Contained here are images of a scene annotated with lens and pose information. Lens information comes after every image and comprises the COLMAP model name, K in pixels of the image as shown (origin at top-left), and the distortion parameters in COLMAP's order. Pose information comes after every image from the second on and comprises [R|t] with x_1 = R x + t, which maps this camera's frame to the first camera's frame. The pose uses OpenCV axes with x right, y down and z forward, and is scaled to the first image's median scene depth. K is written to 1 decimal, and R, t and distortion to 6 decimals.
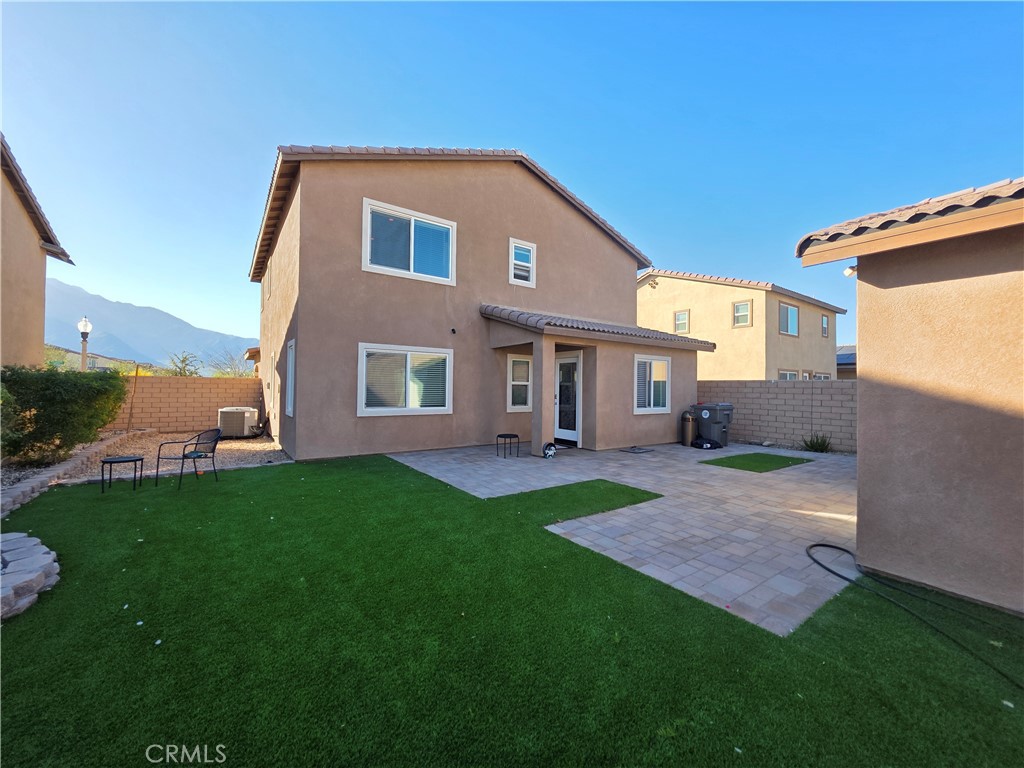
lens RADIAL K [[408.3, 0, 509.0], [0, 408.3, 381.8], [0, 0, 1]] dist [0.003511, -0.000075]
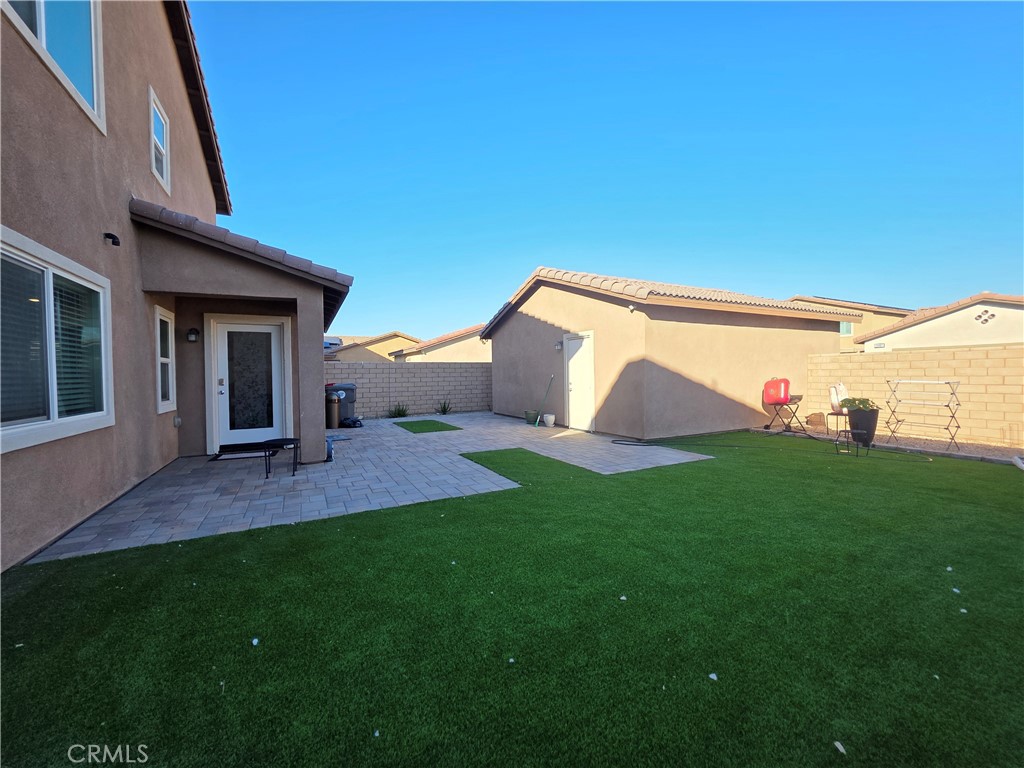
lens RADIAL K [[408.3, 0, 515.7], [0, 408.3, 381.3], [0, 0, 1]] dist [0.003511, -0.000075]
pose [[0.123170, -0.031410, 0.991888, -0.483392], [0.002155, 0.999505, 0.031383, 0.016458], [-0.992383, -0.001728, 0.123176, 0.468353]]
